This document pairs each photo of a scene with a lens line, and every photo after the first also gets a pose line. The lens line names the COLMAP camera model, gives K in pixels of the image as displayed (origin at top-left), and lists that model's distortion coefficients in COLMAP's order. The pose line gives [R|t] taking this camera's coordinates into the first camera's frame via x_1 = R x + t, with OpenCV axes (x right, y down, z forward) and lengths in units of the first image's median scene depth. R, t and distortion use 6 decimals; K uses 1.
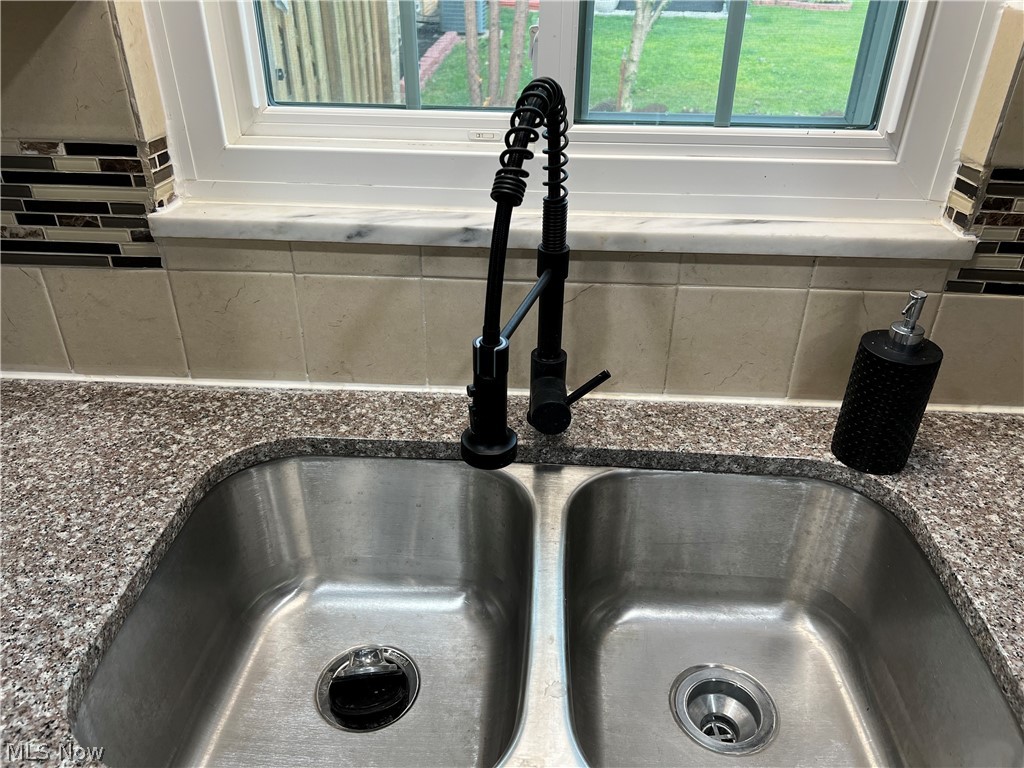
lens RADIAL K [[773.8, 0, 517.2], [0, 773.8, 382.5], [0, 0, 1]] dist [0.095428, -0.118362]
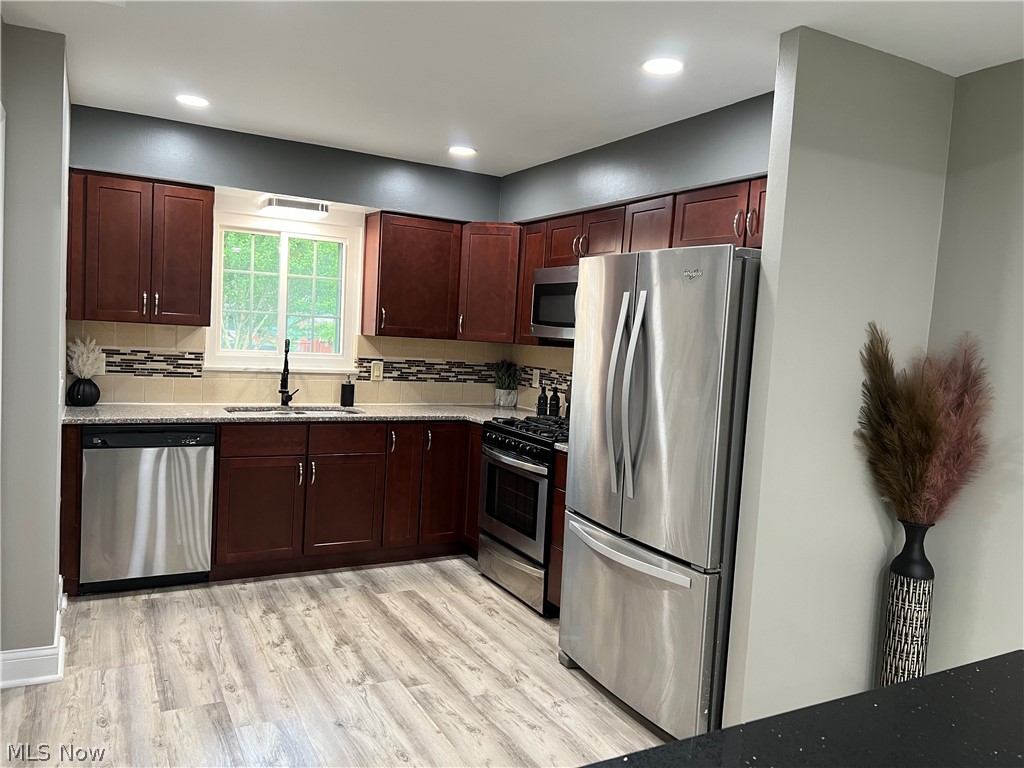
lens RADIAL K [[773.8, 0, 517.2], [0, 773.8, 382.5], [0, 0, 1]] dist [0.095428, -0.118362]
pose [[0.855716, -0.004955, 0.517423, -1.352030], [0.216565, 0.911592, -0.349427, 2.107953], [-0.469947, 0.411066, 0.781137, -3.899419]]
